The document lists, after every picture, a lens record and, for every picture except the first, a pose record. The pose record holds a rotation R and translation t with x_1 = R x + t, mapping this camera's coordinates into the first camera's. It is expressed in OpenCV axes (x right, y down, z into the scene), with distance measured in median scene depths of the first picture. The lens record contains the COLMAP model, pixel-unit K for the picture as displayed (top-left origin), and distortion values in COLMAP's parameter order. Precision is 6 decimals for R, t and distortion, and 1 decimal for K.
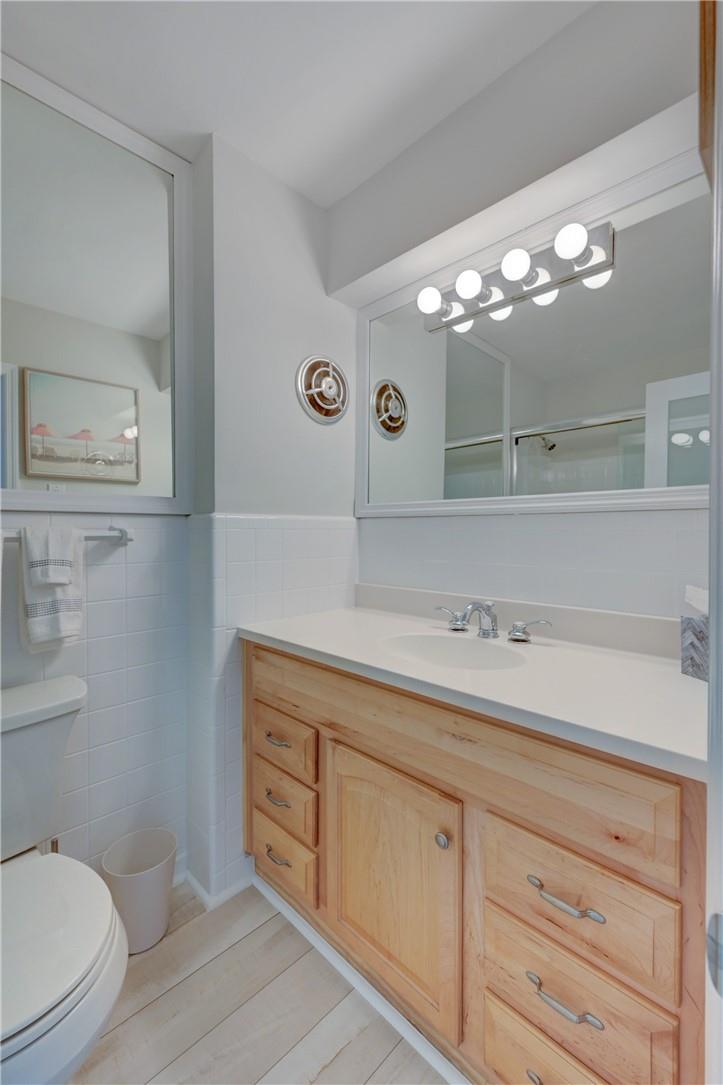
lens RADIAL K [[464.1, 0, 361.5], [0, 464.1, 542.5], [0, 0, 1]] dist [0.001010, 0.000124]
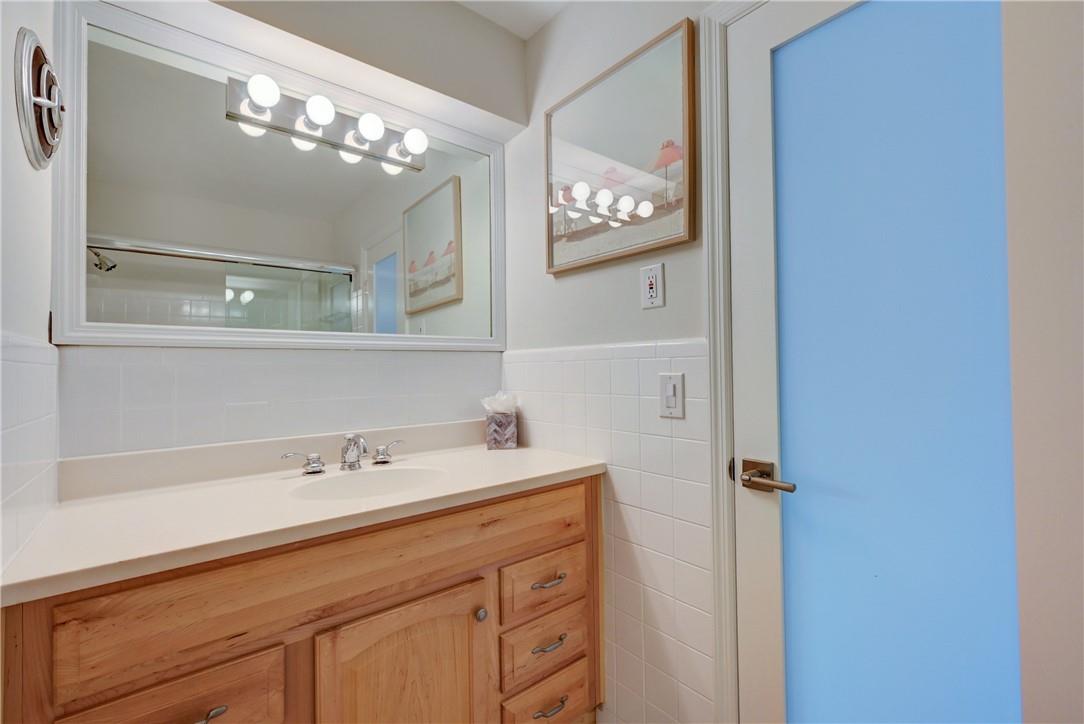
lens RADIAL K [[454.1, 0, 539.6], [0, 454.1, 375.6], [0, 0, 1]] dist [-0.001723, -0.000170]
pose [[0.102866, -0.014978, 0.994582, -0.745615], [0.043227, 0.999009, 0.010573, 0.005483], [-0.993756, 0.041905, 0.103411, 0.526827]]
